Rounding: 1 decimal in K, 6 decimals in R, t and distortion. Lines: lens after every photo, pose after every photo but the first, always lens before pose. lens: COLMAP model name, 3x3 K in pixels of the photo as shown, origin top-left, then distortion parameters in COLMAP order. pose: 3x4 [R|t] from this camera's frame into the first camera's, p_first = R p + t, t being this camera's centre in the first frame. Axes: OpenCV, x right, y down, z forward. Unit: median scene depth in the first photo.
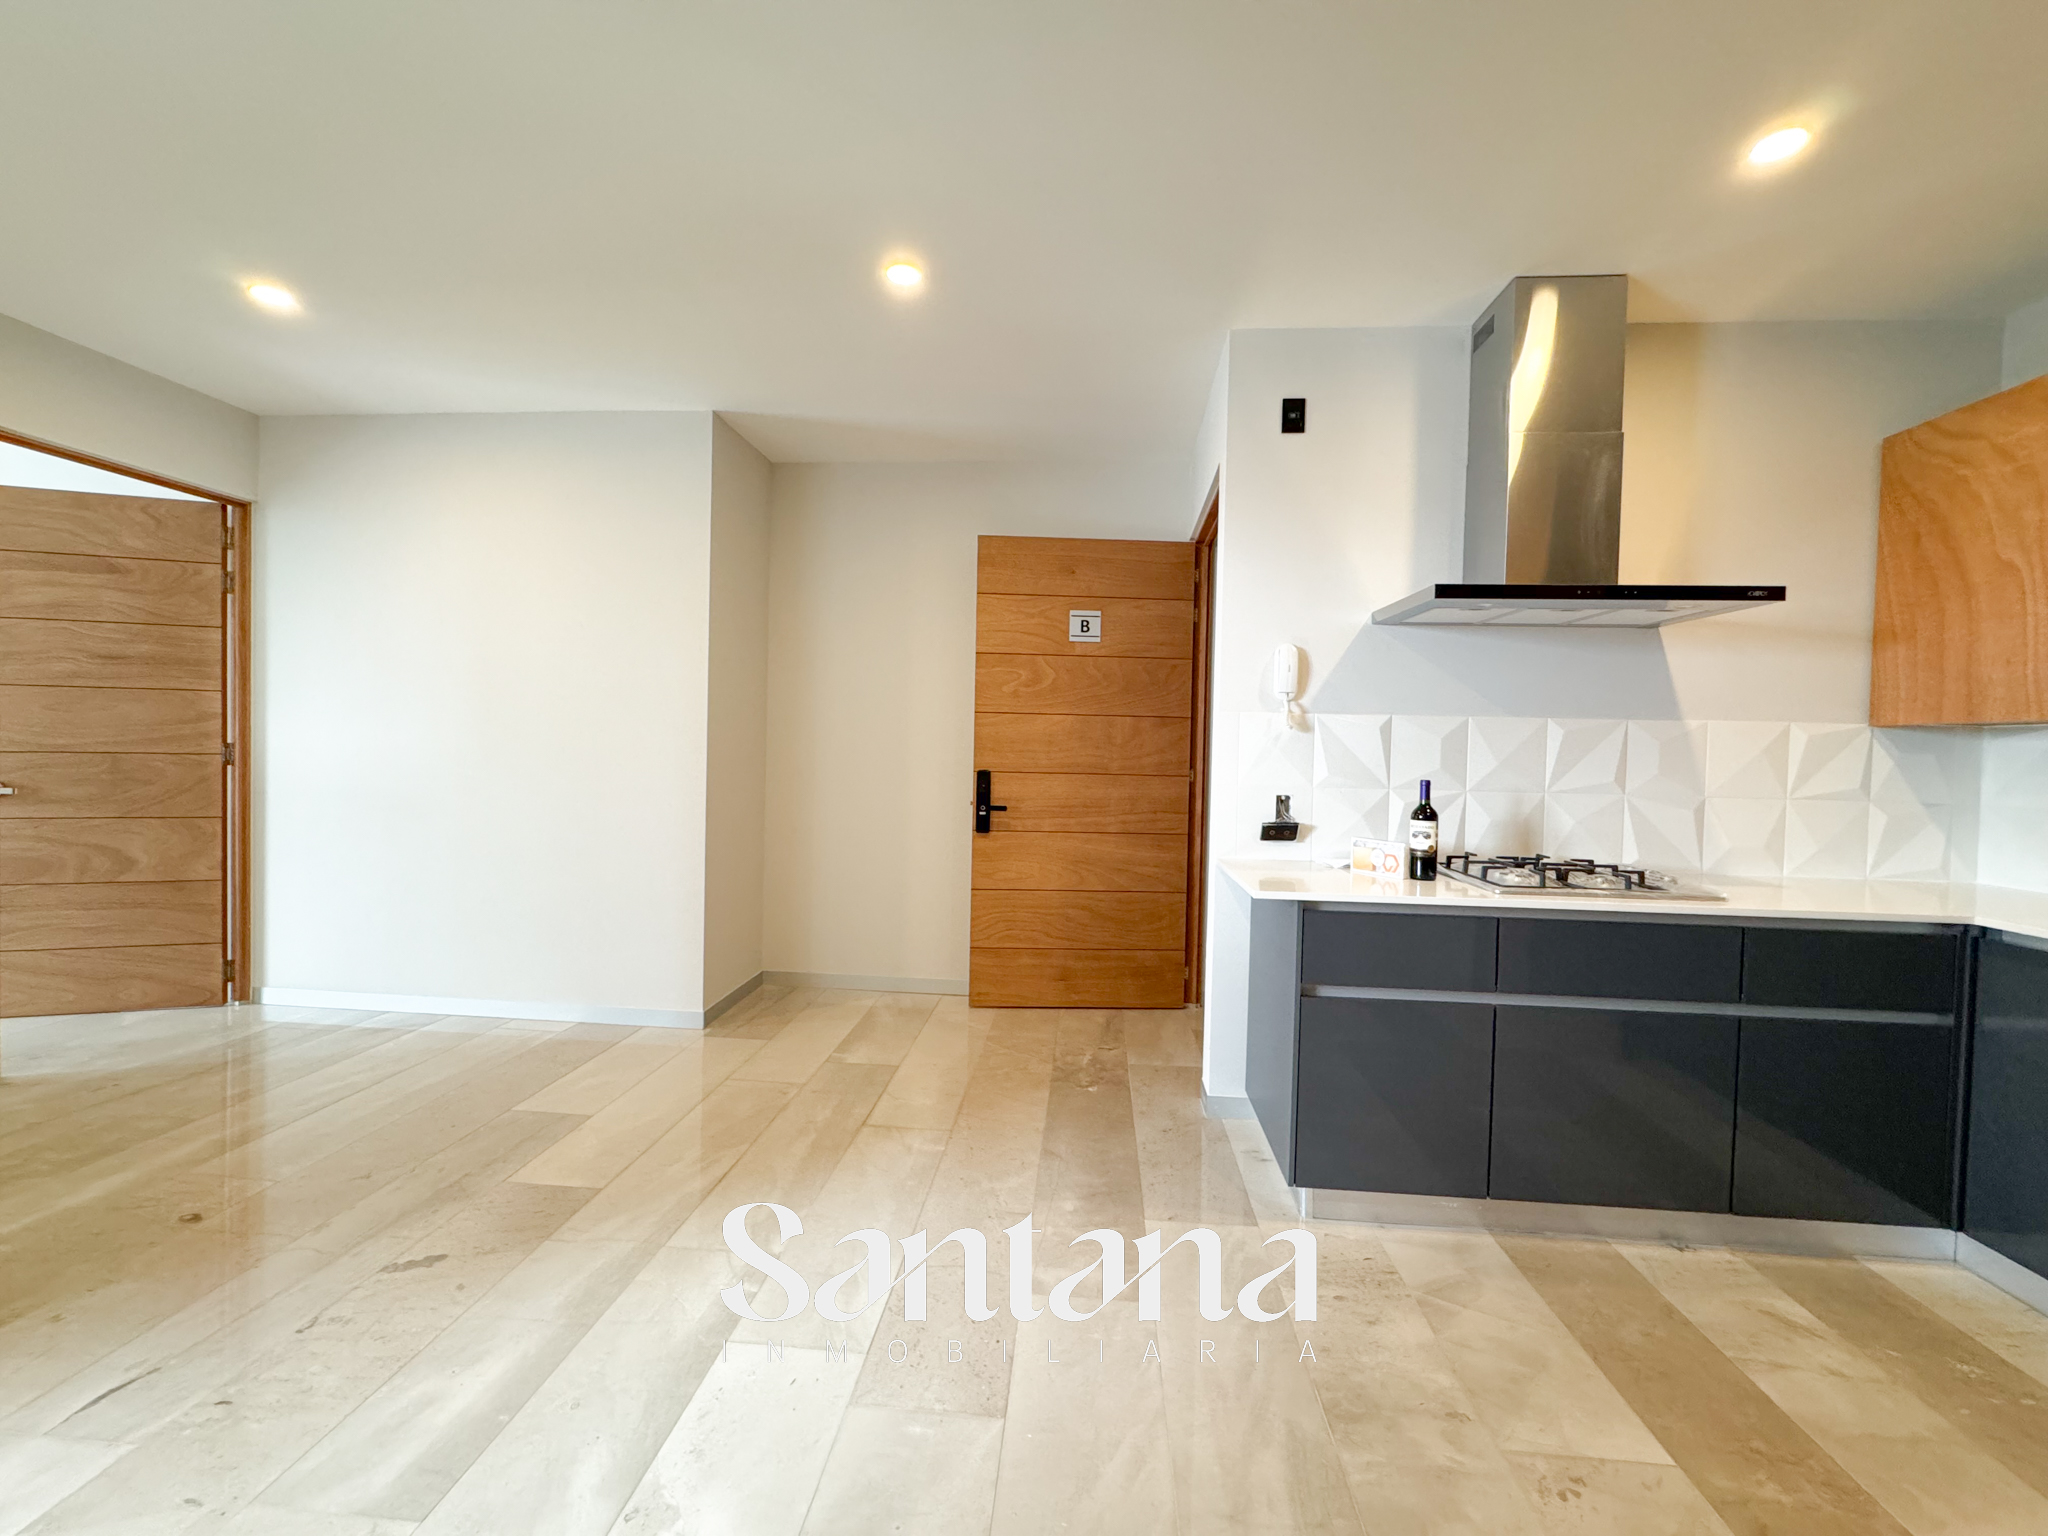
lens RADIAL K [[816.6, 0, 1024.1], [0, 816.6, 766.7], [0, 0, 1]] dist [-0.001894, -0.000166]
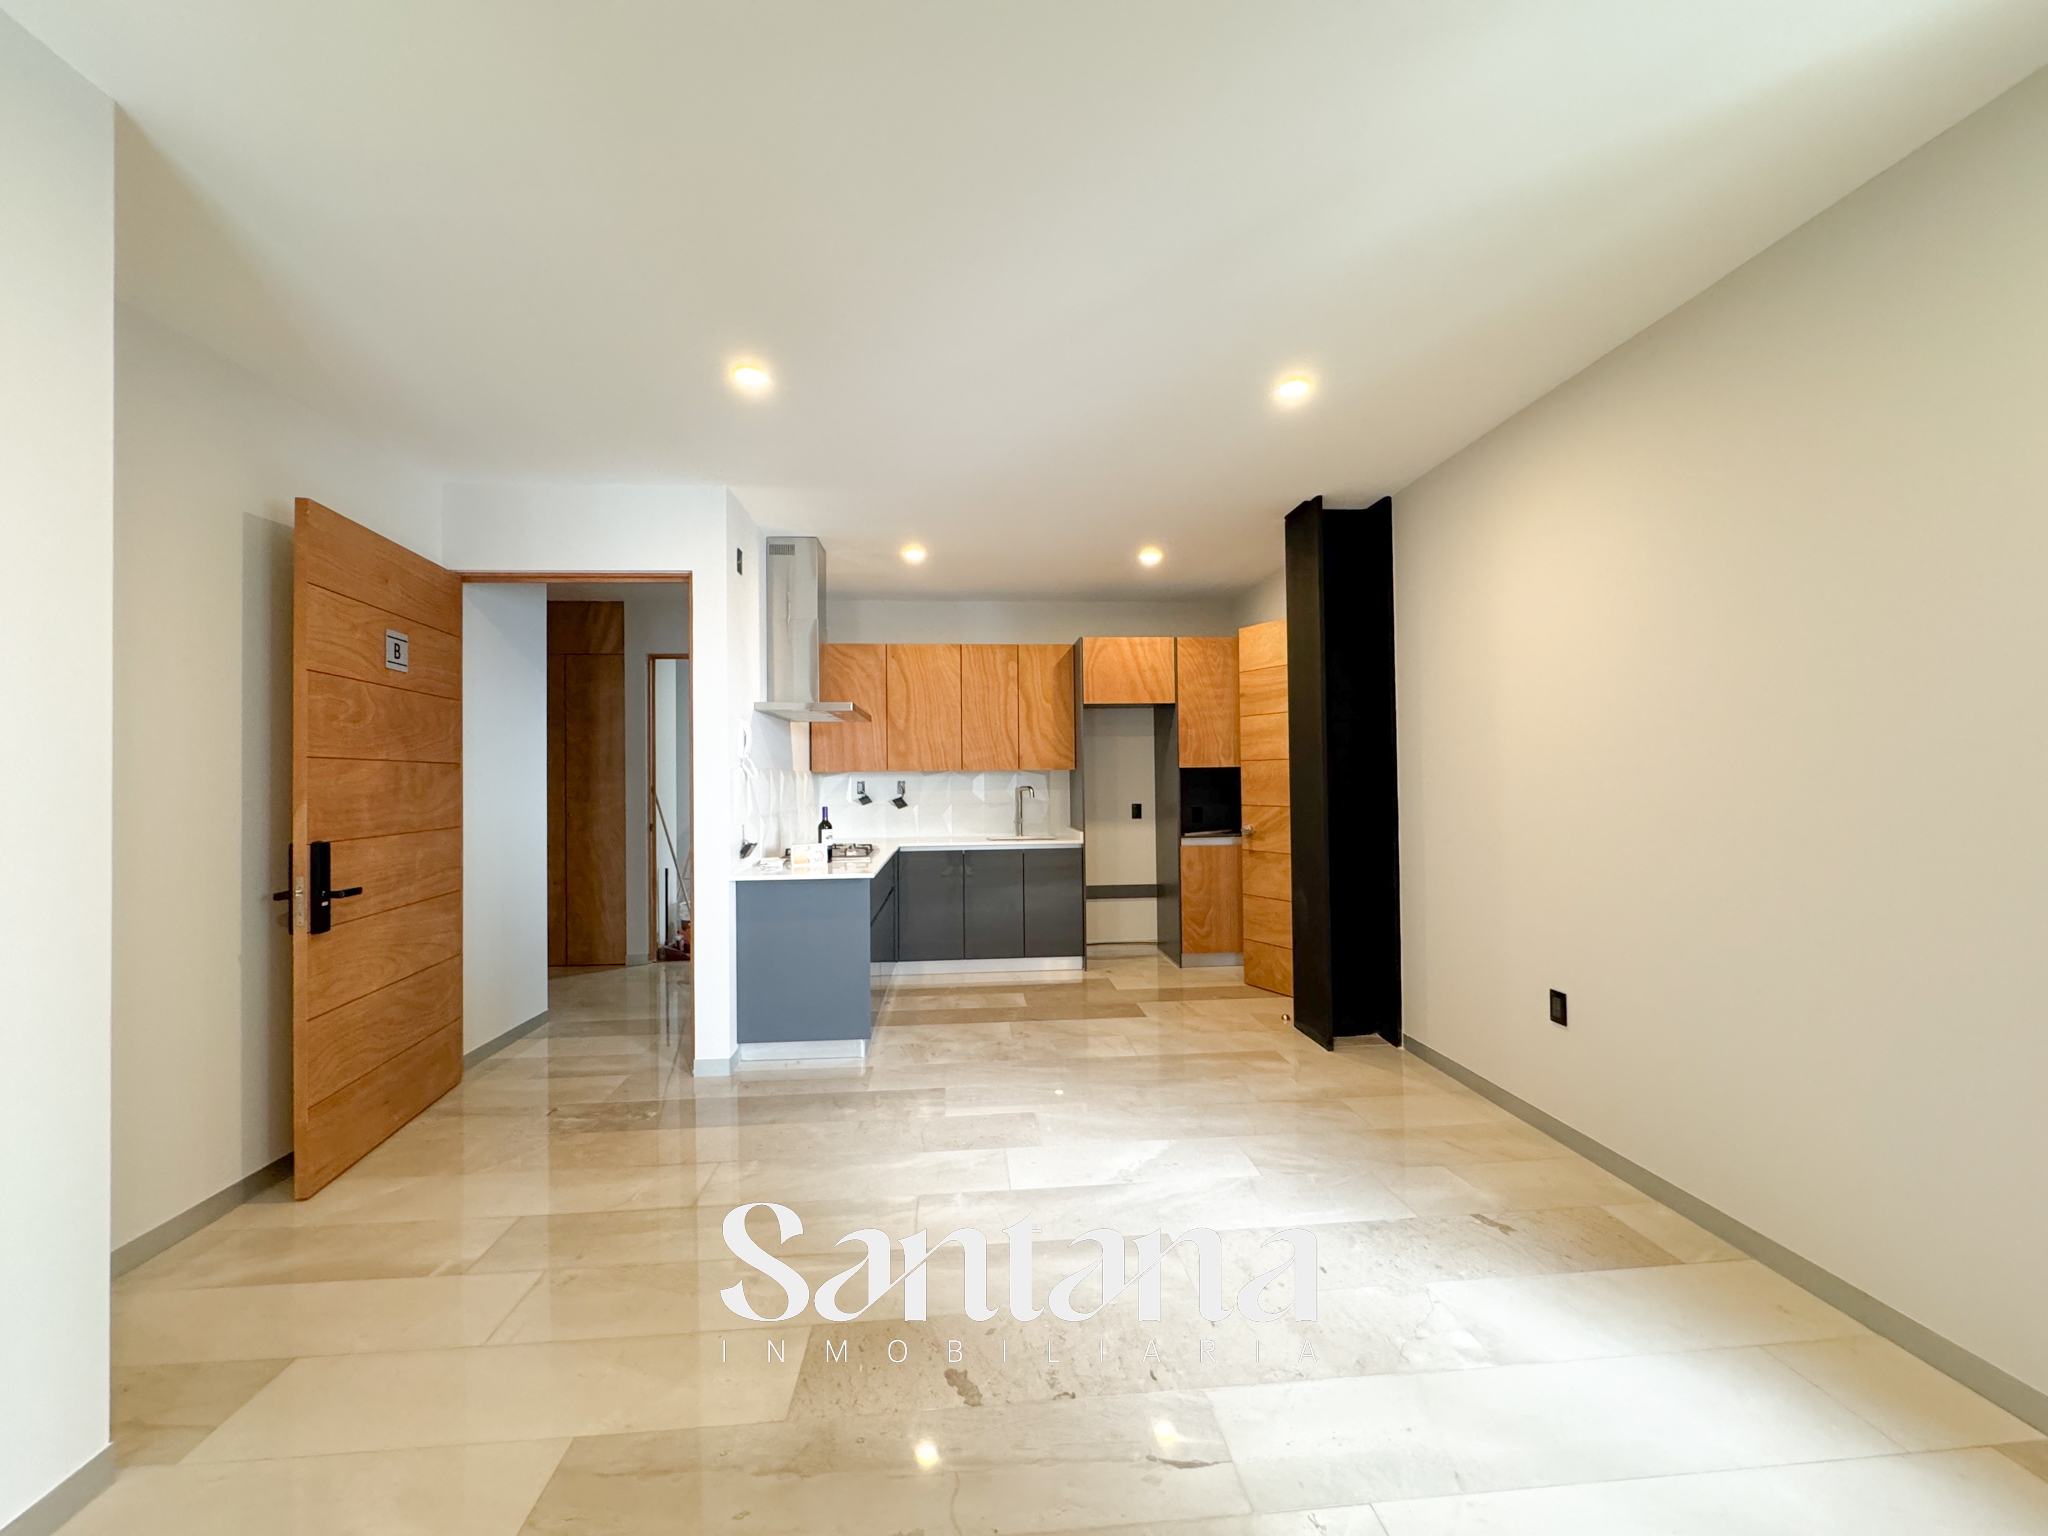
lens RADIAL K [[816.6, 0, 1023.2], [0, 816.6, 766.0], [0, 0, 1]] dist [-0.001894, -0.000166]
pose [[-0.161891, -0.005864, 0.986791, -1.340923], [0.031187, 0.999452, 0.011056, -0.079244], [-0.986316, 0.032565, -0.161619, 0.854199]]
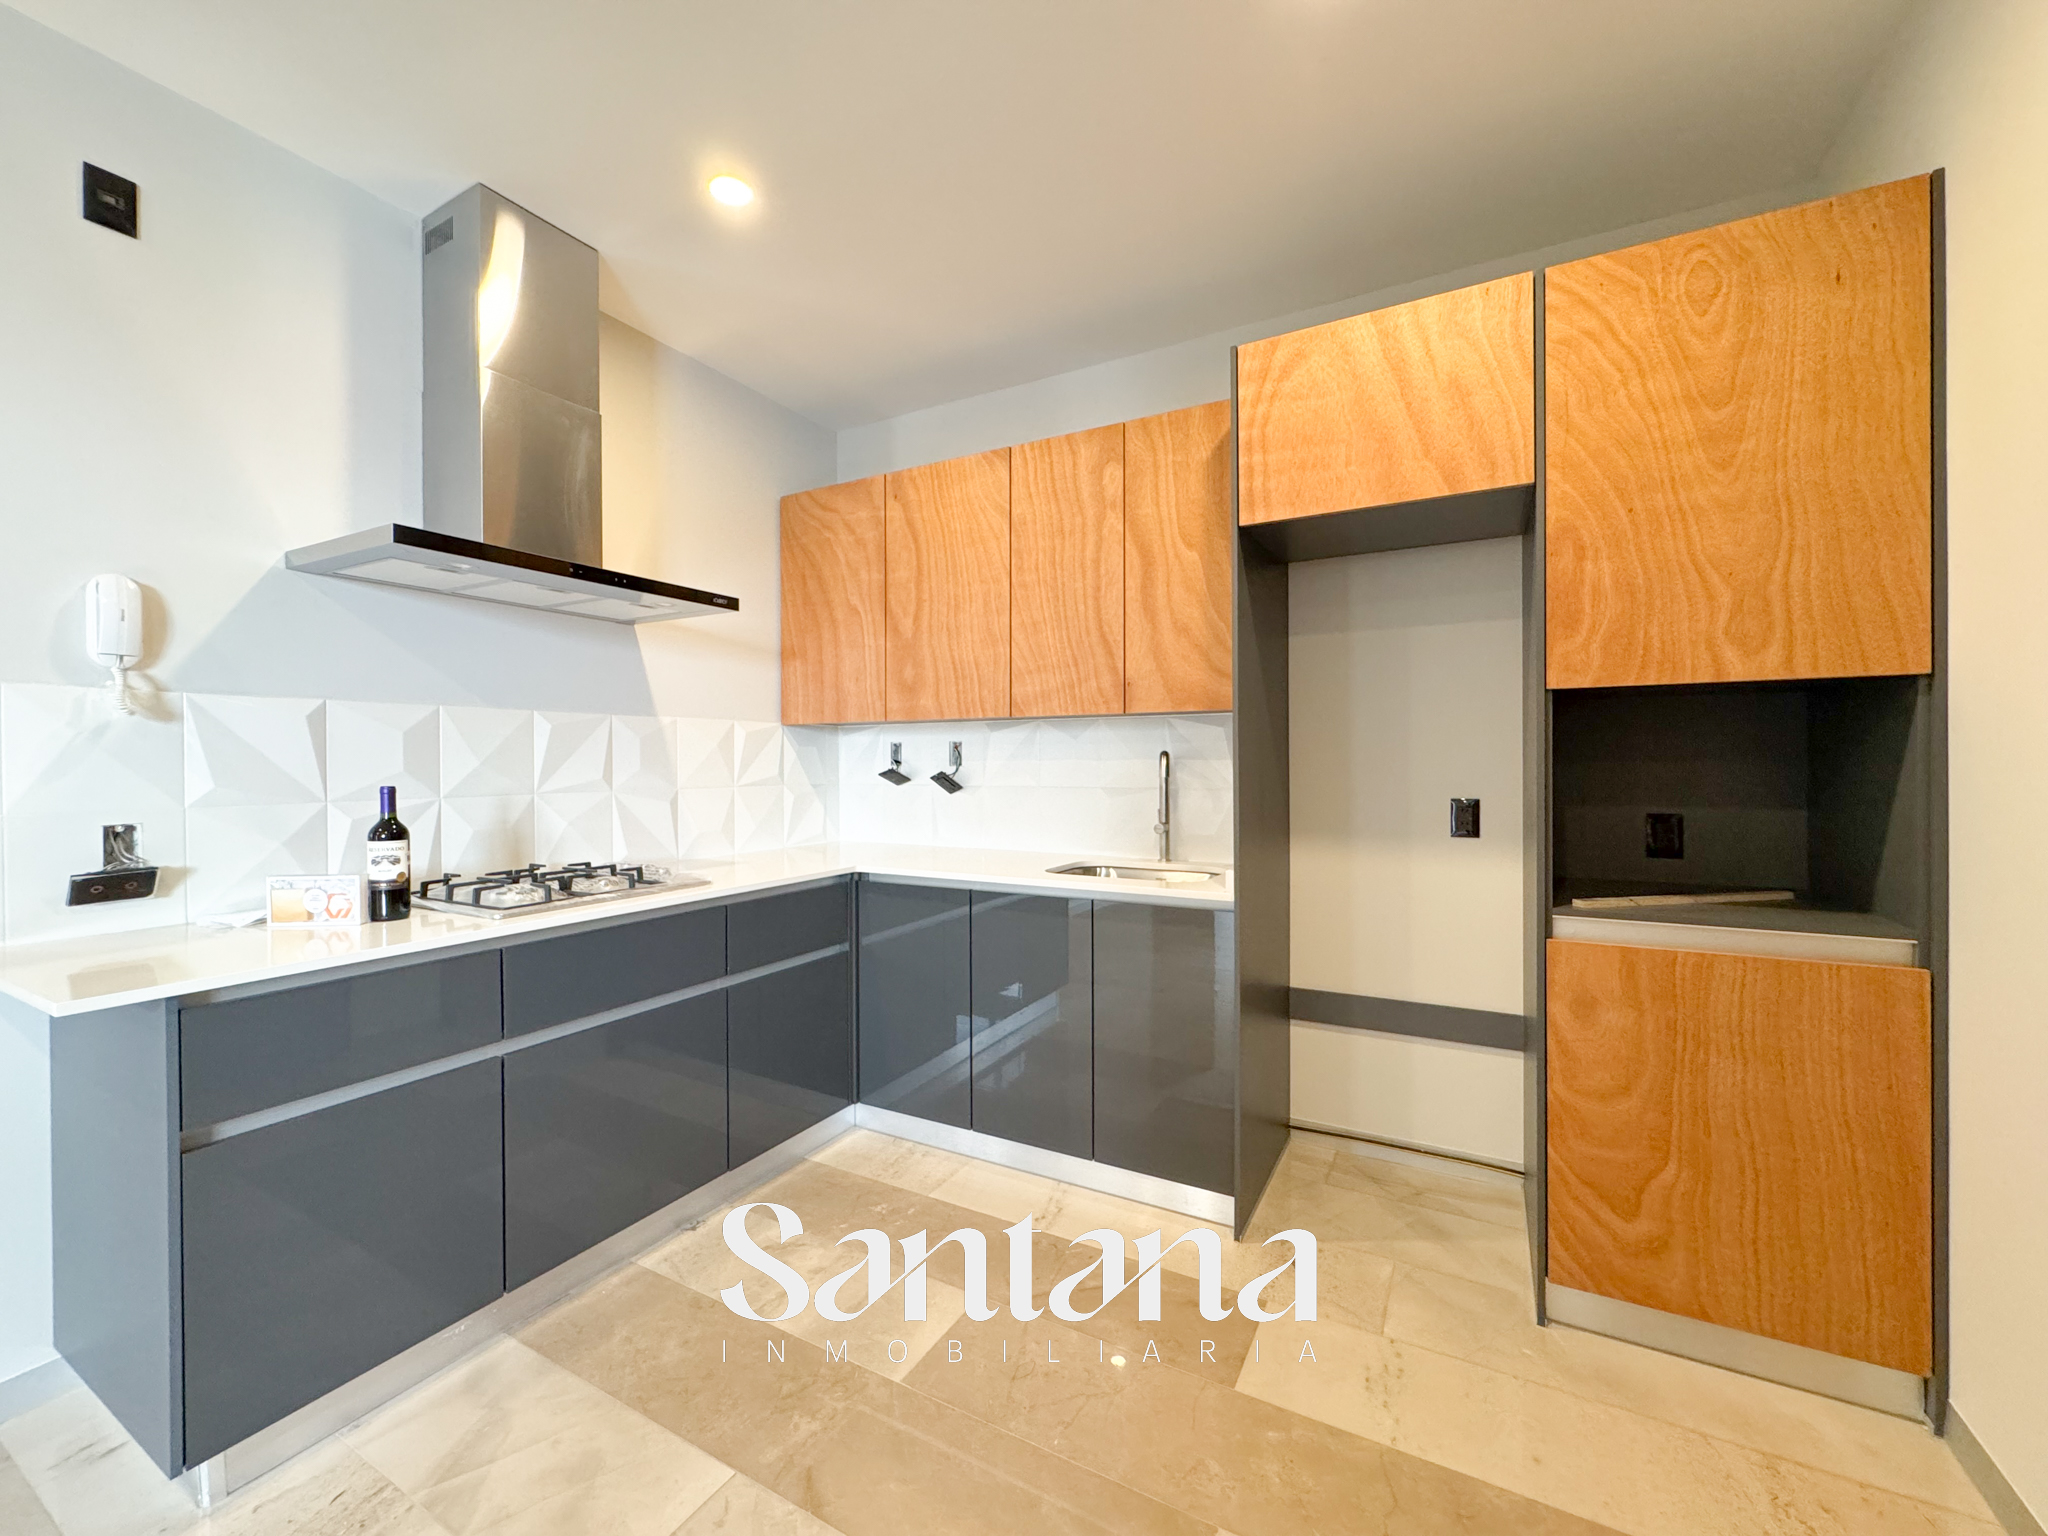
lens RADIAL K [[816.6, 0, 1025.5], [0, 816.6, 766.0], [0, 0, 1]] dist [-0.001894, -0.000166]
pose [[0.407034, -0.029859, 0.912925, 0.047392], [0.035720, 0.999221, 0.016755, 0.006109], [-0.912714, 0.025790, 0.407783, 0.160631]]
